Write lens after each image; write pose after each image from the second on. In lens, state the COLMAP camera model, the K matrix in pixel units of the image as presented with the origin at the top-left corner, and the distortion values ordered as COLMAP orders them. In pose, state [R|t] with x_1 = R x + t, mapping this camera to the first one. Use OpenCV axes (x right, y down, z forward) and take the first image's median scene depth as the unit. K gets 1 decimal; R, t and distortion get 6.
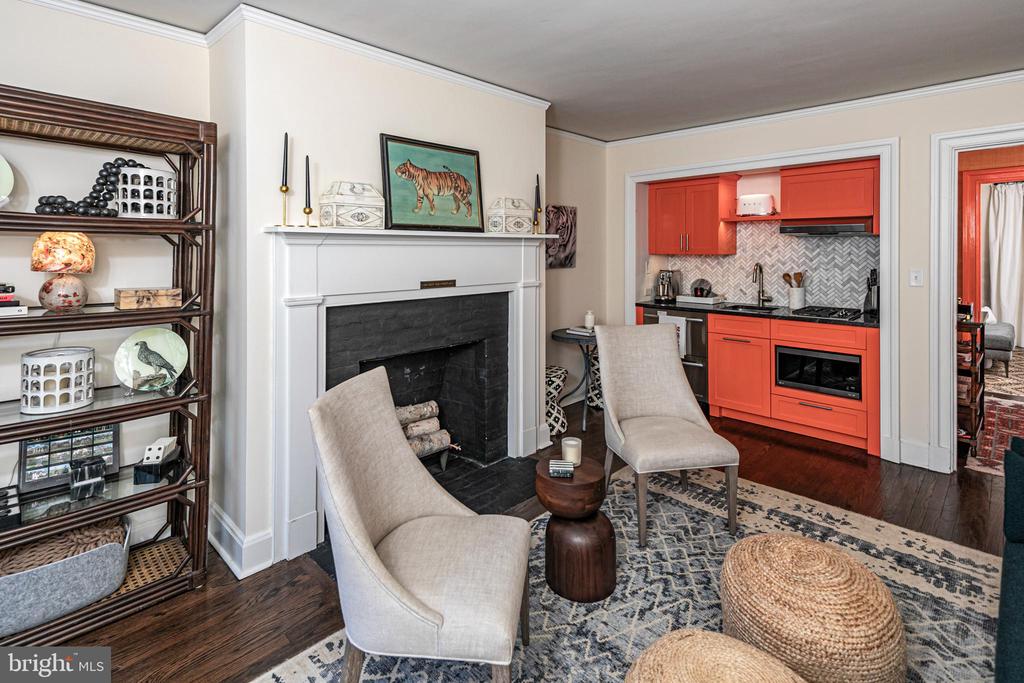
lens RADIAL K [[497.8, 0, 489.4], [0, 497.8, 254.4], [0, 0, 1]] dist [0.016931, -0.003089]
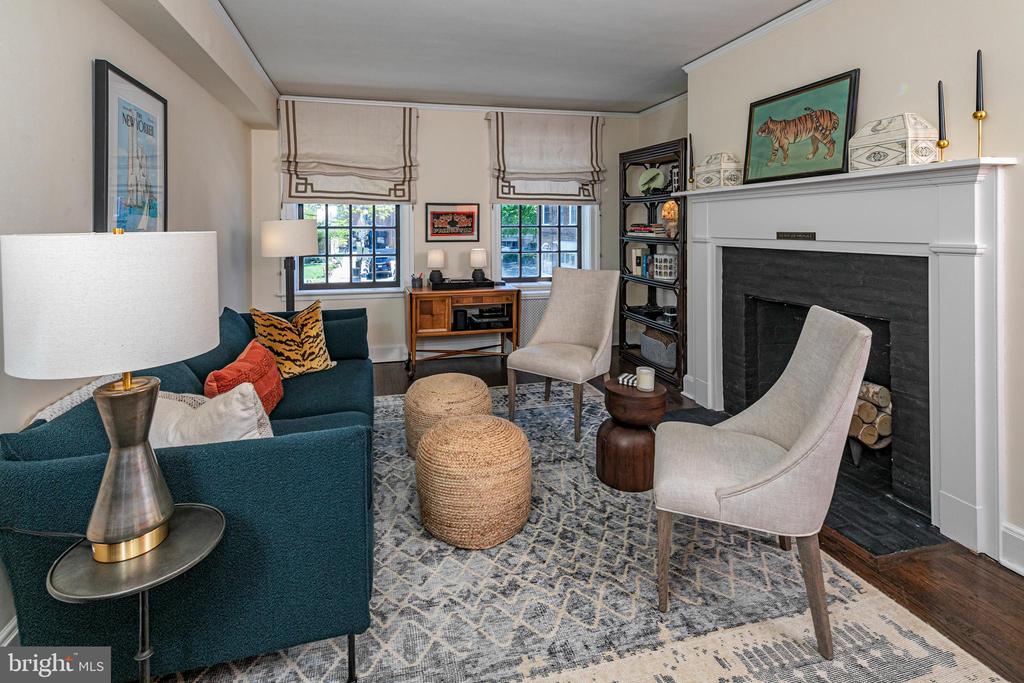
lens RADIAL K [[497.8, 0, 506.5], [0, 497.8, 238.3], [0, 0, 1]] dist [0.016931, -0.003089]
pose [[-0.475406, 0.021786, -0.879497, 0.743295], [-0.001420, 0.999673, 0.025531, 0.029722], [0.879765, 0.013386, -0.475219, 0.722397]]
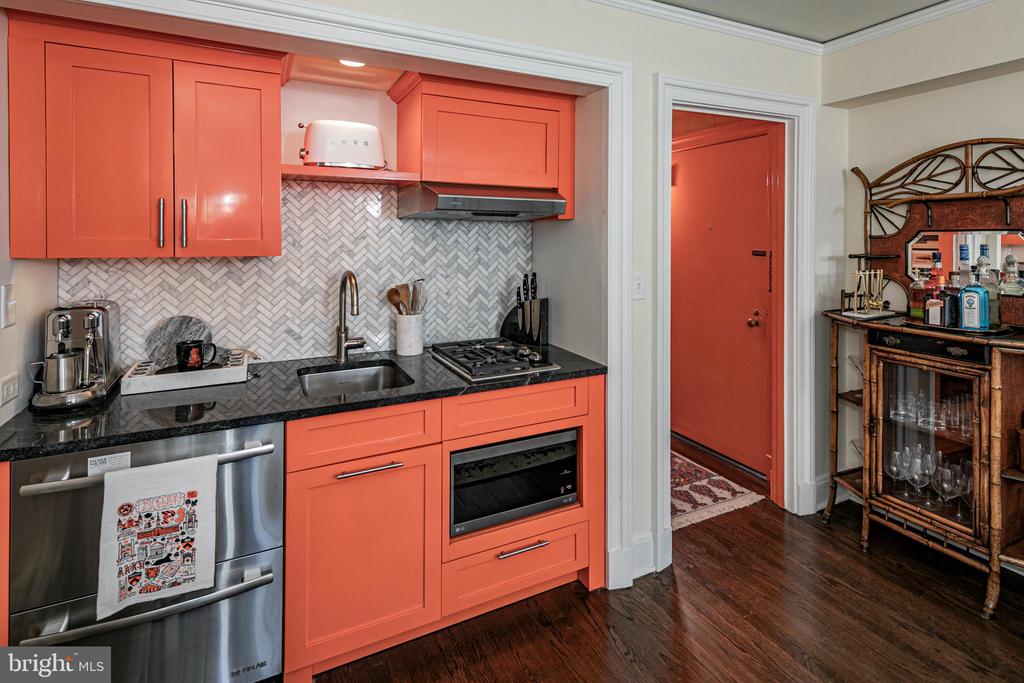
lens RADIAL K [[497.8, 0, 524.2], [0, 497.8, 248.2], [0, 0, 1]] dist [0.016931, -0.003089]
pose [[0.279911, -0.020351, 0.959810, 0.154632], [0.008963, 0.999787, 0.018584, -0.013345], [-0.959984, 0.003401, 0.280034, 0.806510]]
